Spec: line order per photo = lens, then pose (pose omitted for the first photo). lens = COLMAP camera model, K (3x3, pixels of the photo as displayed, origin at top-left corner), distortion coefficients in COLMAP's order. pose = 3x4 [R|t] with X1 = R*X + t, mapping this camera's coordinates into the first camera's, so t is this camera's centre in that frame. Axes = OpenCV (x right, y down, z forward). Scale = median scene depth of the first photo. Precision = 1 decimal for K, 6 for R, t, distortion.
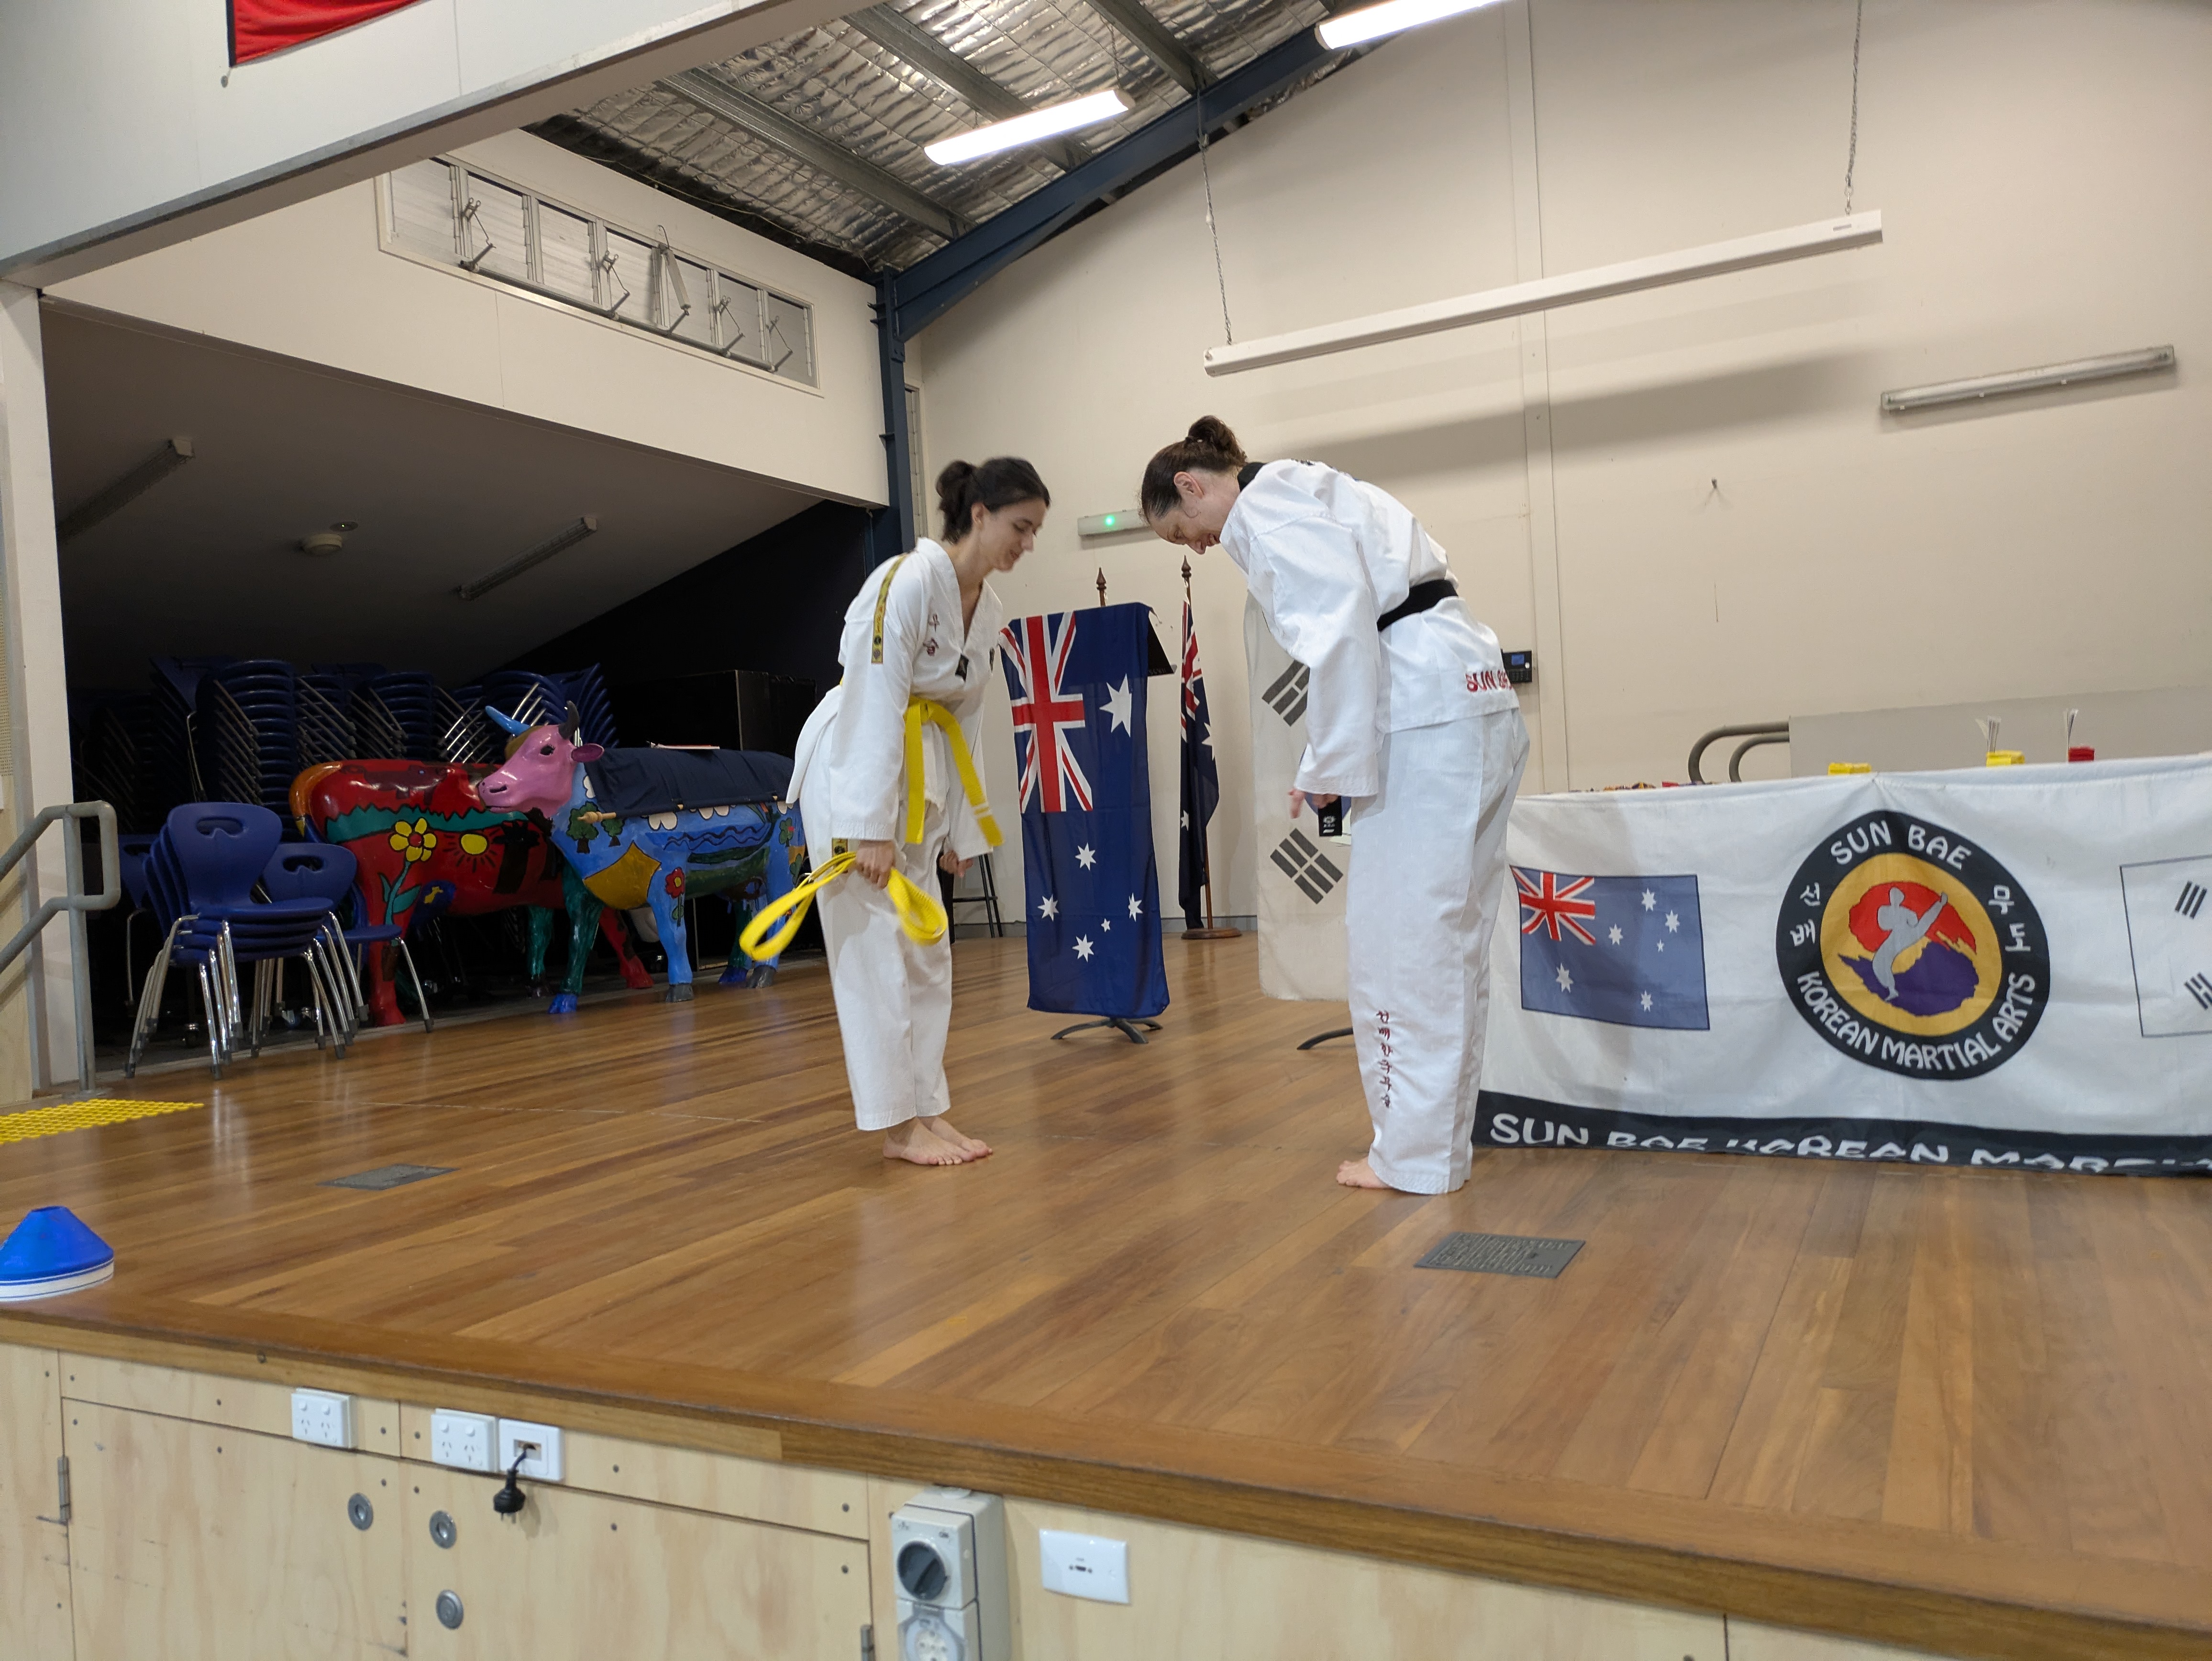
lens RADIAL K [[1644.3, 0, 1099.5], [0, 1644.3, 842.0], [0, 0, 1]] dist [0.048103, -0.038565]
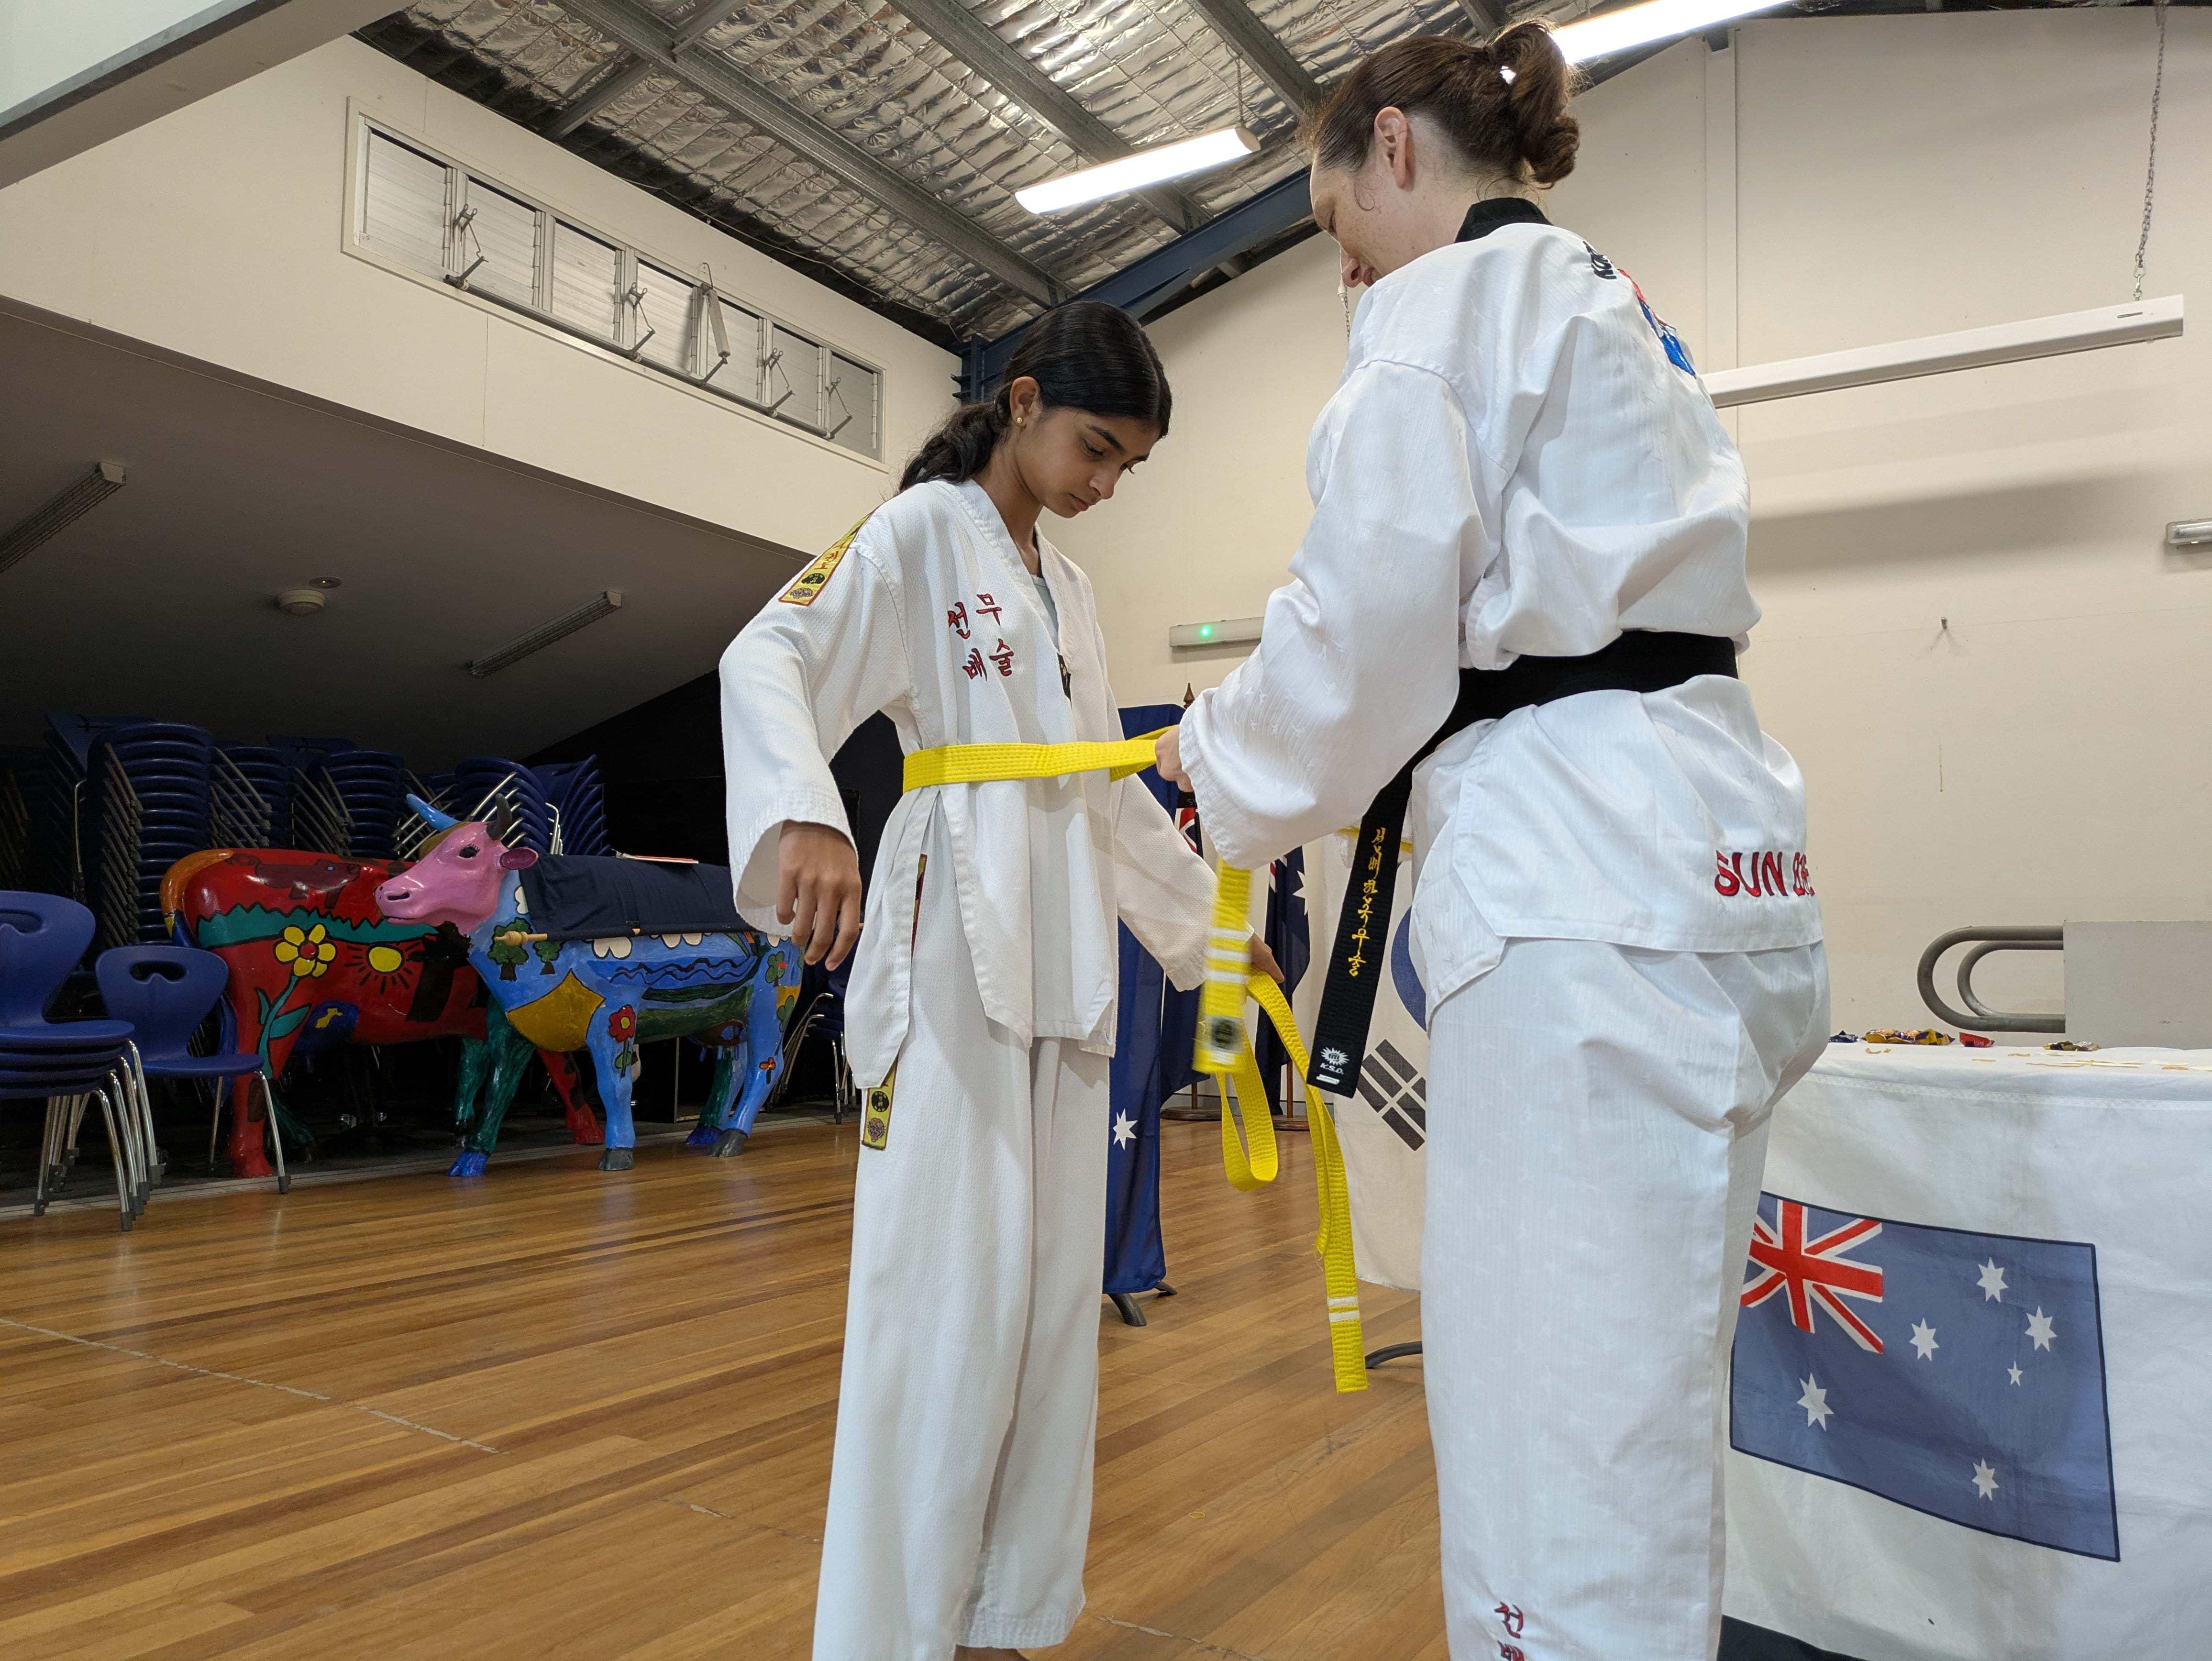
lens RADIAL K [[1644.3, 0, 1115.4], [0, 1644.3, 849.6], [0, 0, 1]] dist [0.048103, -0.038565]
pose [[0.995263, 0.067704, -0.069766, 0.035335], [-0.072836, 0.994605, -0.073860, -0.017935], [0.064389, 0.078591, 0.994825, 0.191438]]
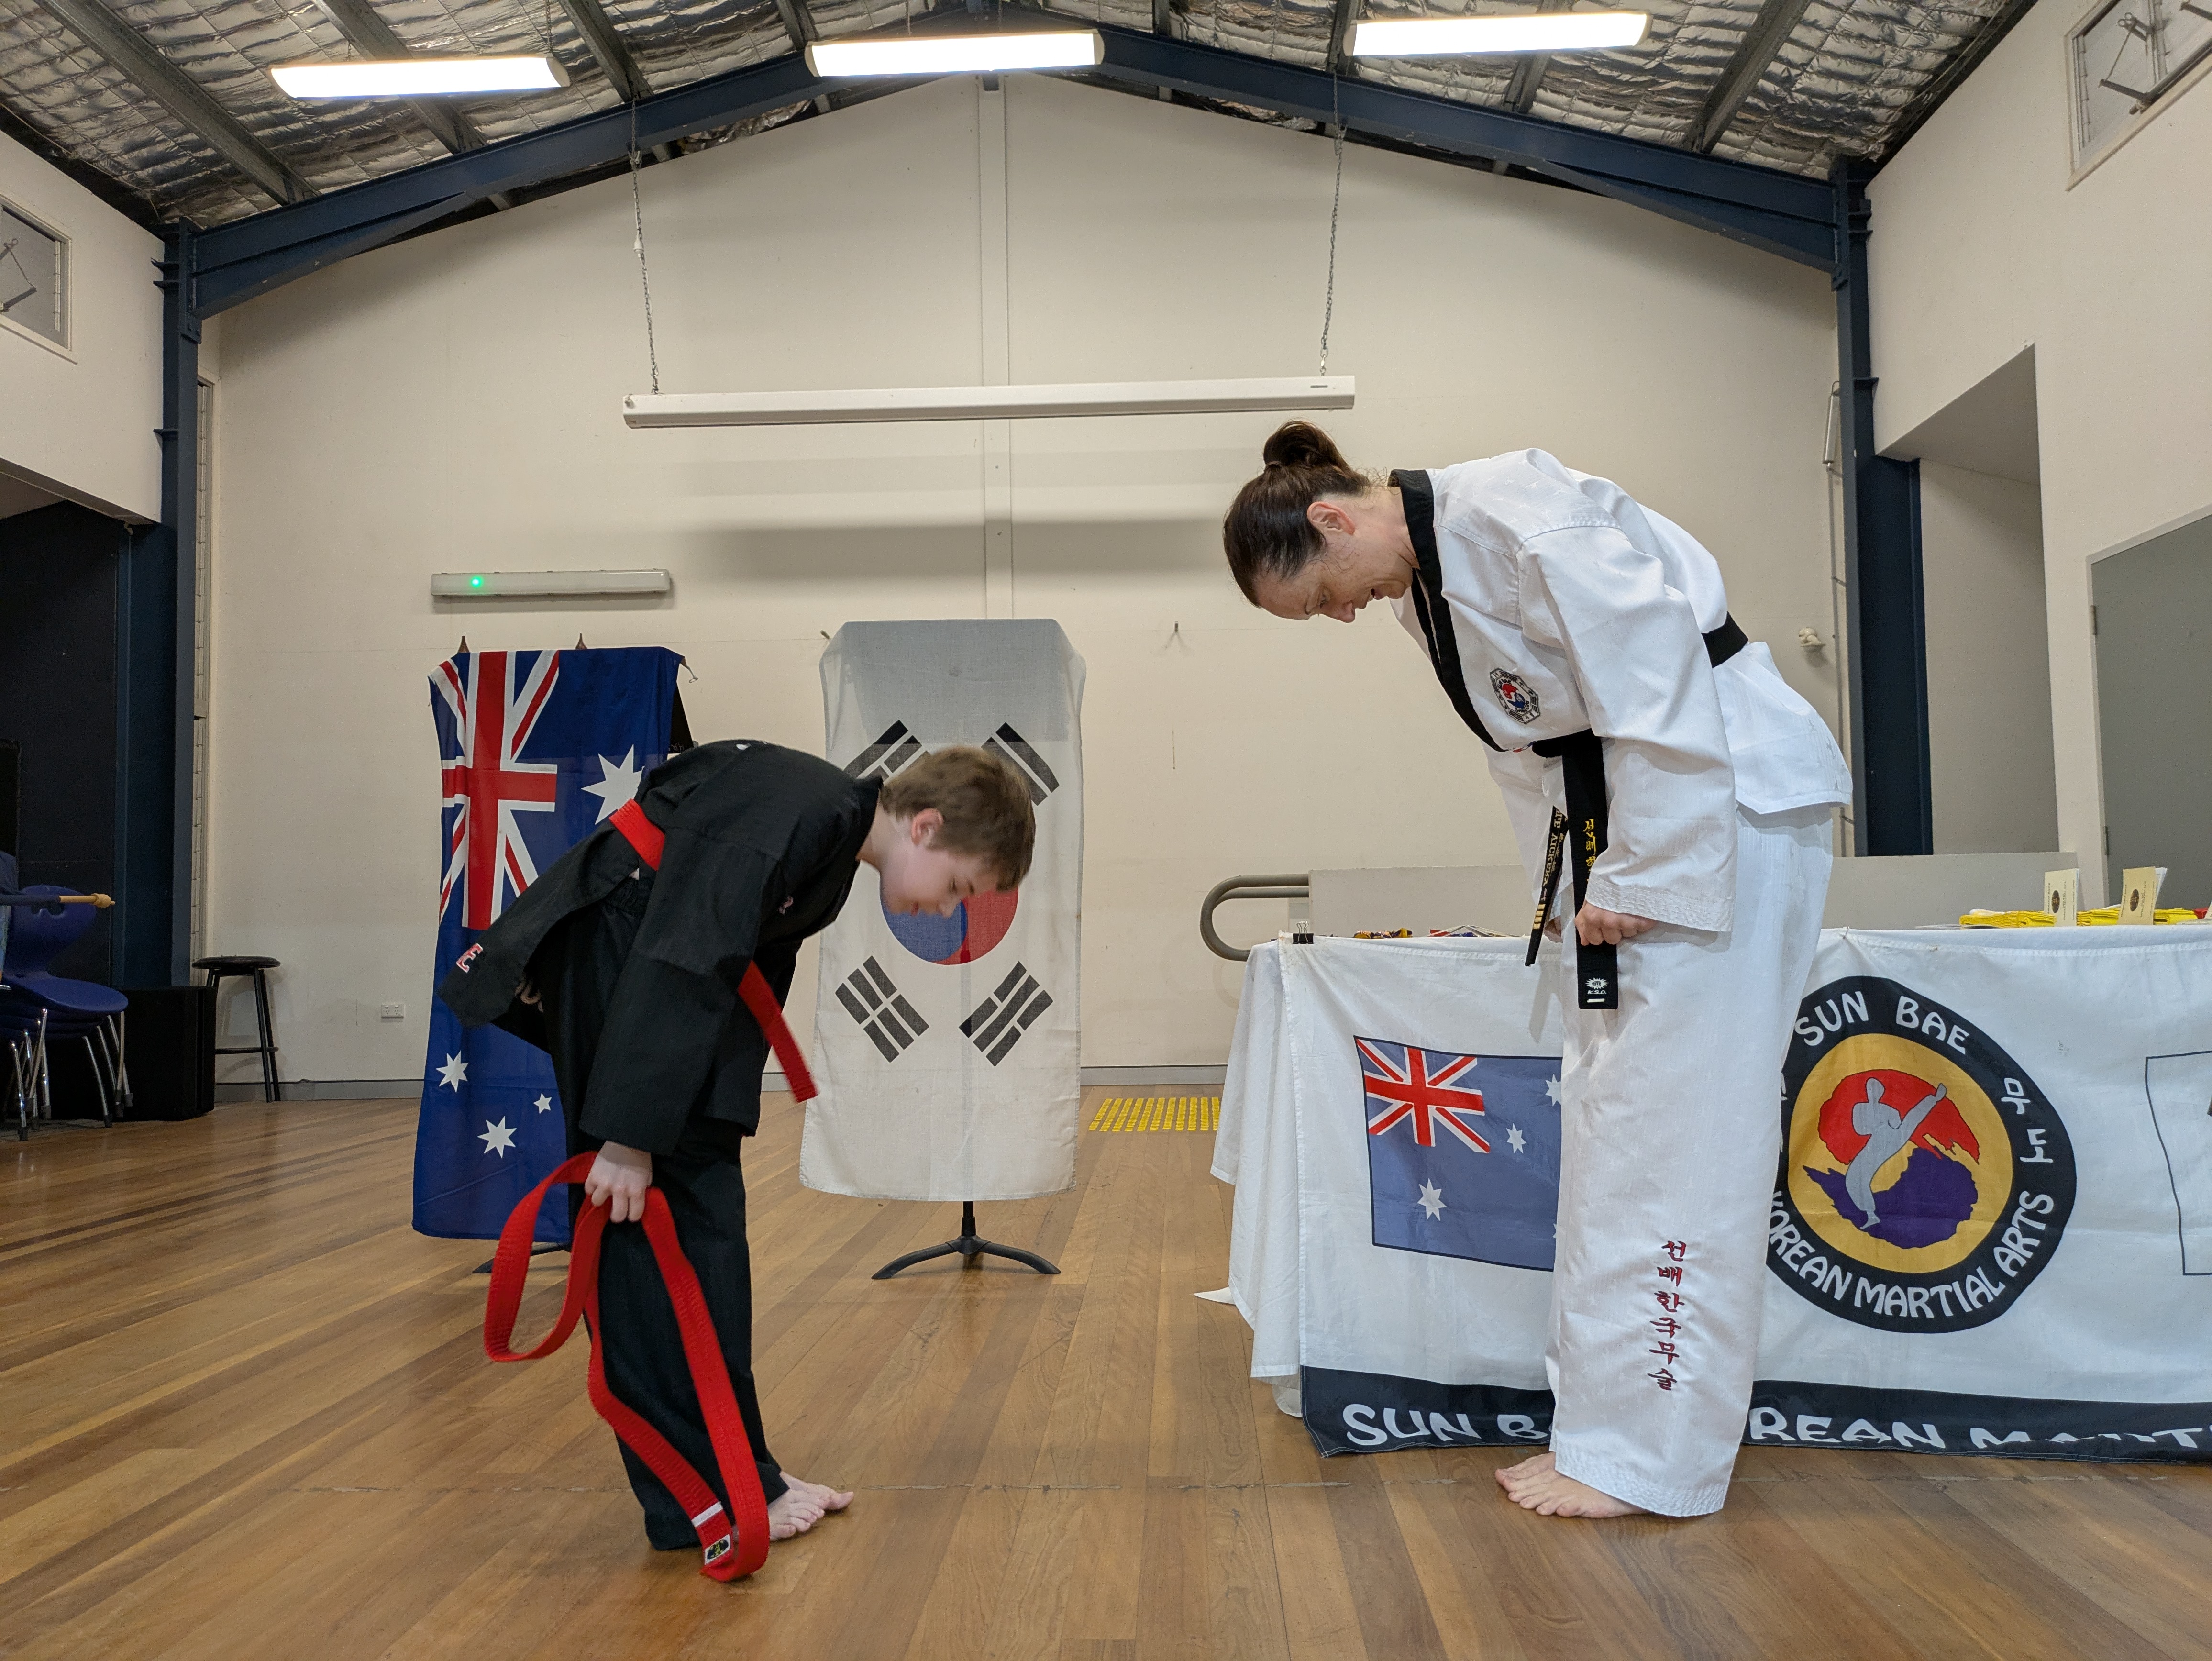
lens RADIAL K [[1644.3, 0, 1114.7], [0, 1644.3, 844.5], [0, 0, 1]] dist [0.048103, -0.038565]
pose [[0.901147, 0.067403, 0.428241, -0.067911], [-0.029615, 0.995103, -0.094304, 0.001262], [-0.432501, 0.072299, 0.898730, 0.184973]]
